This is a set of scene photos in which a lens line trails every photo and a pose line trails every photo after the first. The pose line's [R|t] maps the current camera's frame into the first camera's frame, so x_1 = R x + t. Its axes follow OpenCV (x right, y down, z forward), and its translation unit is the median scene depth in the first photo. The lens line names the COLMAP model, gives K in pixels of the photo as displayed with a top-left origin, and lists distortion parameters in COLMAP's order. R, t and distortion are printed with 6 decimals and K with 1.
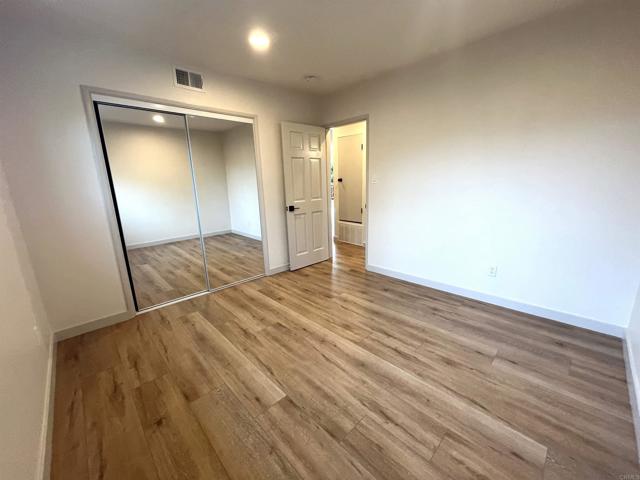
lens RADIAL K [[261.8, 0, 319.2], [0, 261.8, 239.5], [0, 0, 1]] dist [-0.004230, -0.000295]
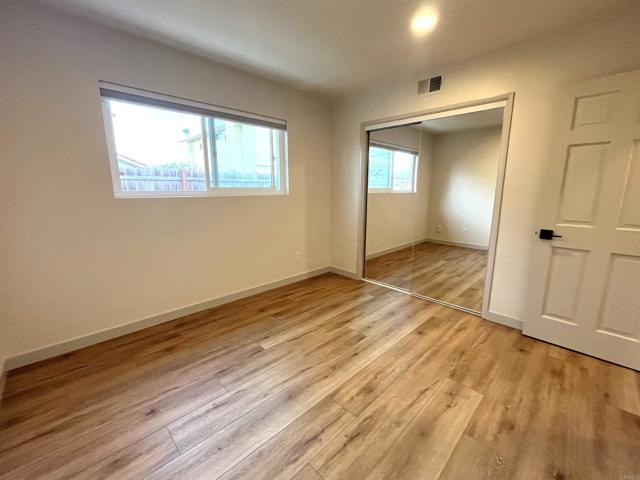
lens RADIAL K [[261.8, 0, 319.2], [0, 261.8, 239.5], [0, 0, 1]] dist [-0.004230, -0.000295]
pose [[0.005044, 0.215184, -0.976560, 0.687793], [-0.219642, 0.952963, 0.208850, -0.177904], [0.975567, 0.213440, 0.052071, 0.701341]]
